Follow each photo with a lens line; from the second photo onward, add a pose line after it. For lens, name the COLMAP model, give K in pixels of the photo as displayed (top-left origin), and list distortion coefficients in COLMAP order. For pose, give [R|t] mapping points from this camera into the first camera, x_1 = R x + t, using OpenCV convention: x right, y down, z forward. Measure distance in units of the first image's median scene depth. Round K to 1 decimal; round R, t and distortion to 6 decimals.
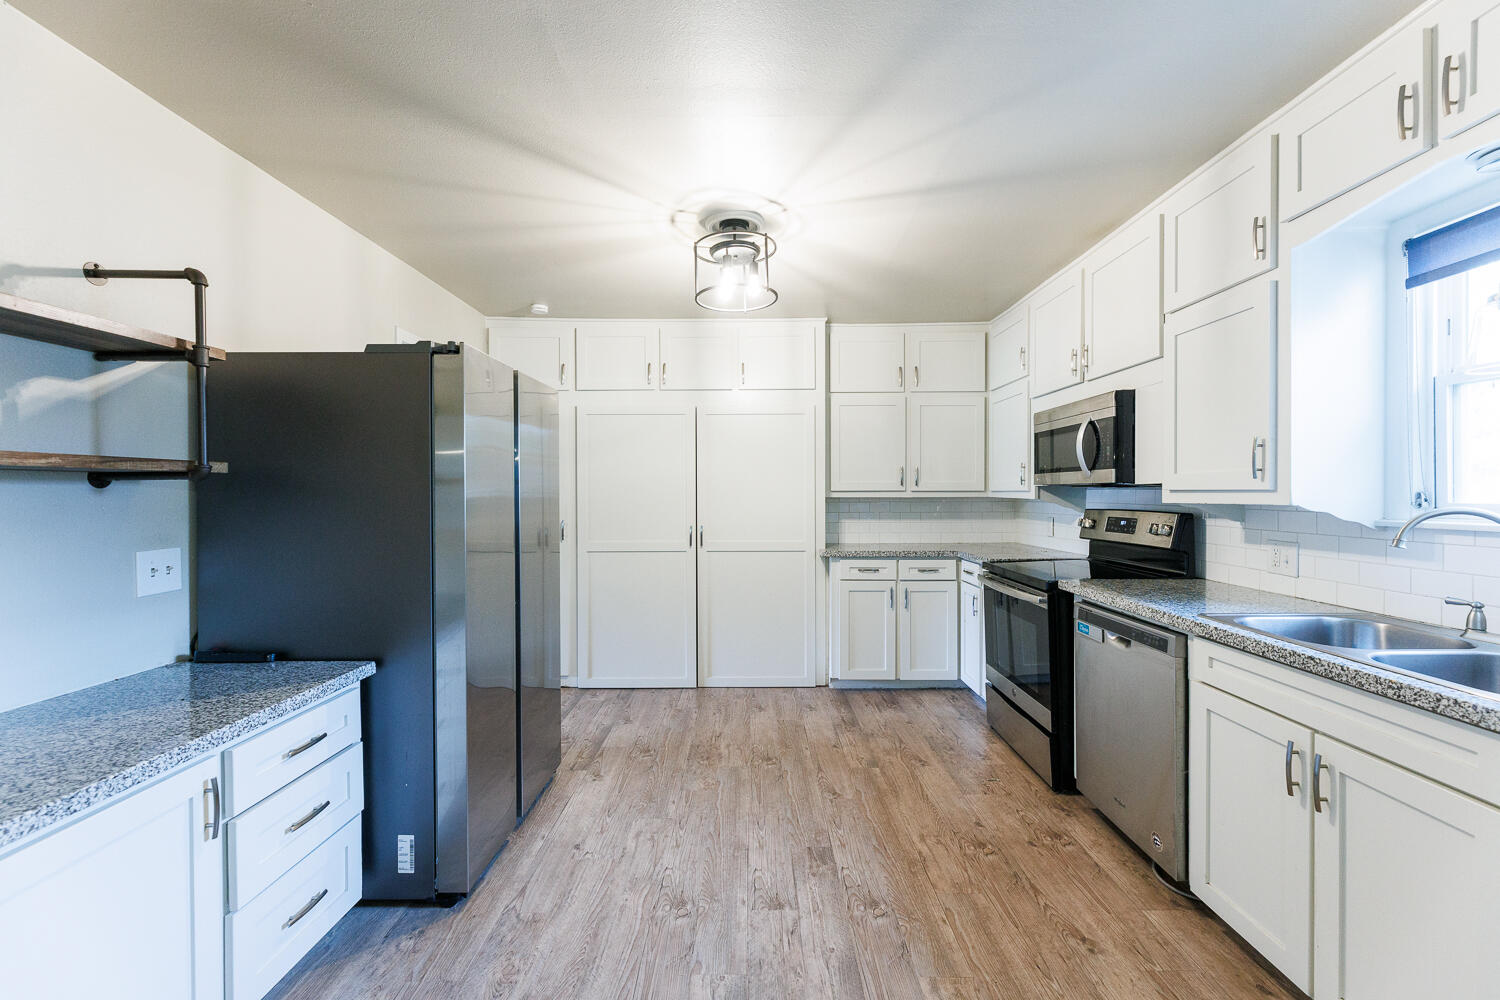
lens RADIAL K [[609.2, 0, 758.1], [0, 609.2, 496.2], [0, 0, 1]] dist [-0.000548, 0.000128]
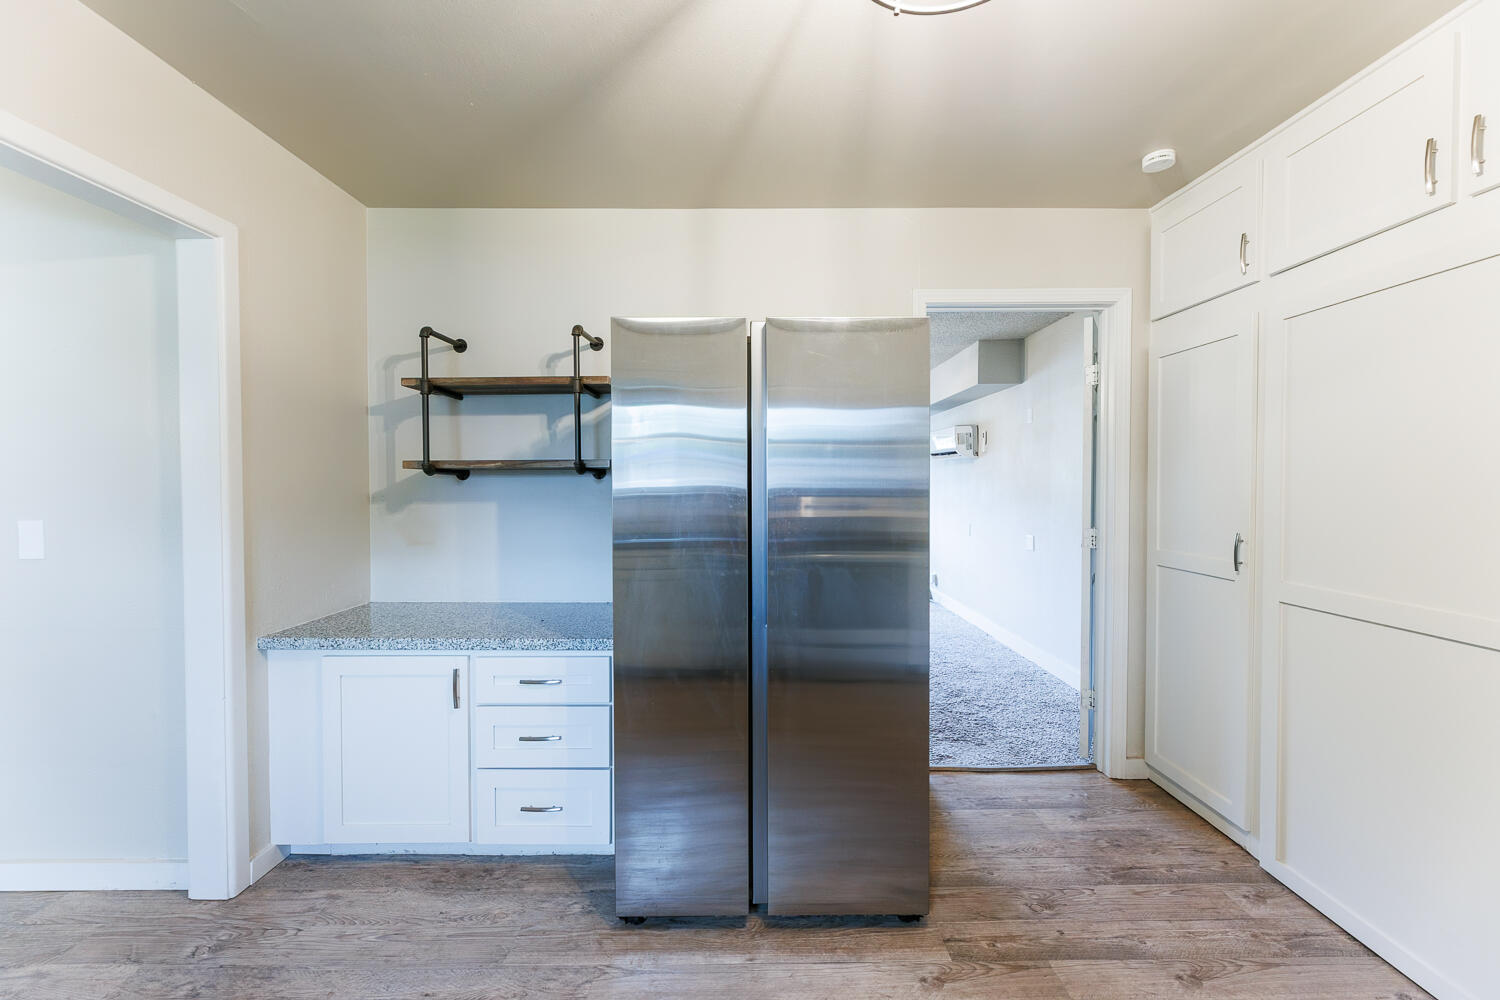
lens RADIAL K [[609.2, 0, 750.9], [0, 609.2, 494.2], [0, 0, 1]] dist [-0.000548, 0.000128]
pose [[-0.003360, 0.021907, -0.999754, 0.322050], [-0.003933, 0.999752, 0.021920, -0.006604], [0.999987, 0.004006, -0.003273, 0.902757]]
